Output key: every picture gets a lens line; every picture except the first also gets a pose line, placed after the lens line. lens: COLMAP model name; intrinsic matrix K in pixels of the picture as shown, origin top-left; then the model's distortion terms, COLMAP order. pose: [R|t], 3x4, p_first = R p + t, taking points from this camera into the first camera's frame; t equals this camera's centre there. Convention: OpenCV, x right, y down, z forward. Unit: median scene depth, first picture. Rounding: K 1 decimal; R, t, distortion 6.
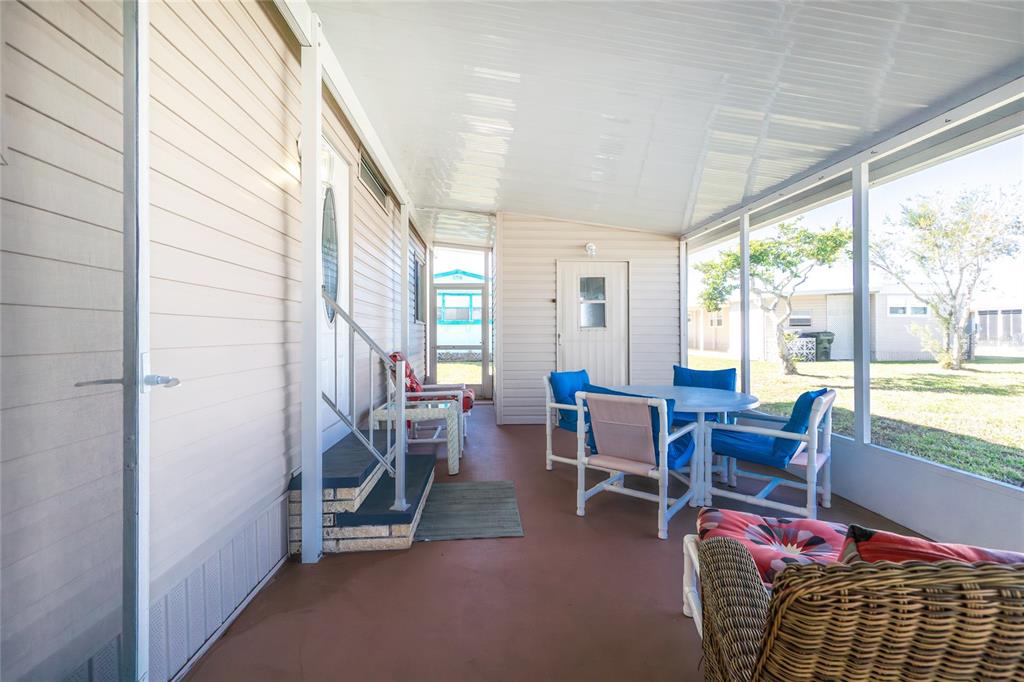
lens RADIAL K [[452.9, 0, 529.8], [0, 452.9, 330.6], [0, 0, 1]] dist [-0.002298, 0.002612]
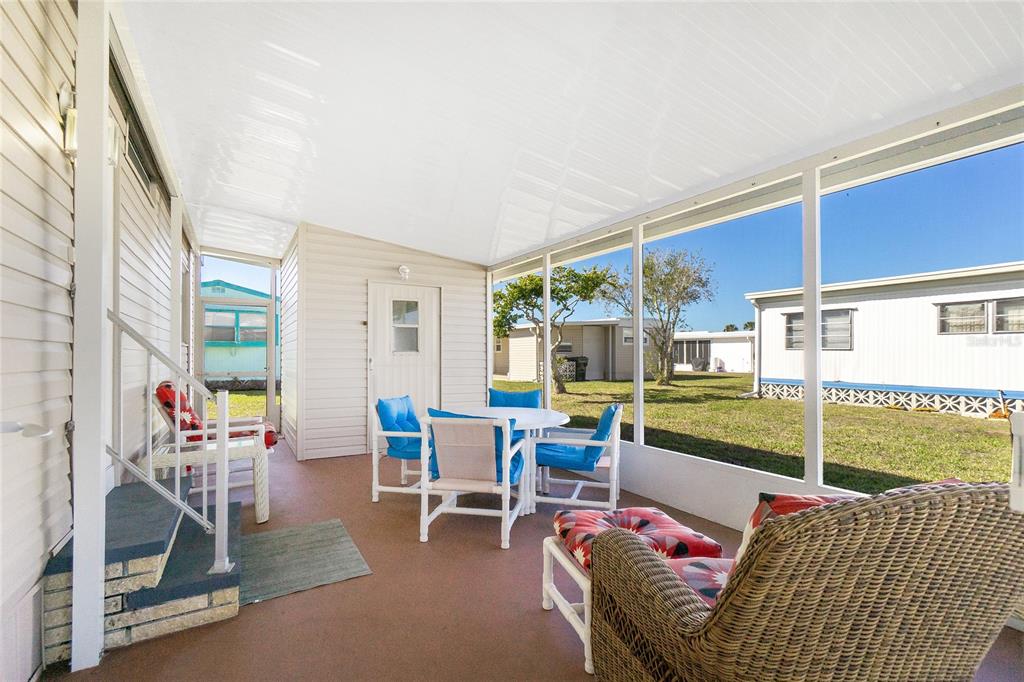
lens RADIAL K [[452.9, 0, 528.1], [0, 452.9, 354.4], [0, 0, 1]] dist [-0.002298, 0.002612]
pose [[0.893977, 0.004392, 0.448091, -0.116259], [-0.003768, 0.999990, -0.002284, -0.001074], [-0.448097, 0.000353, 0.893985, 0.007835]]
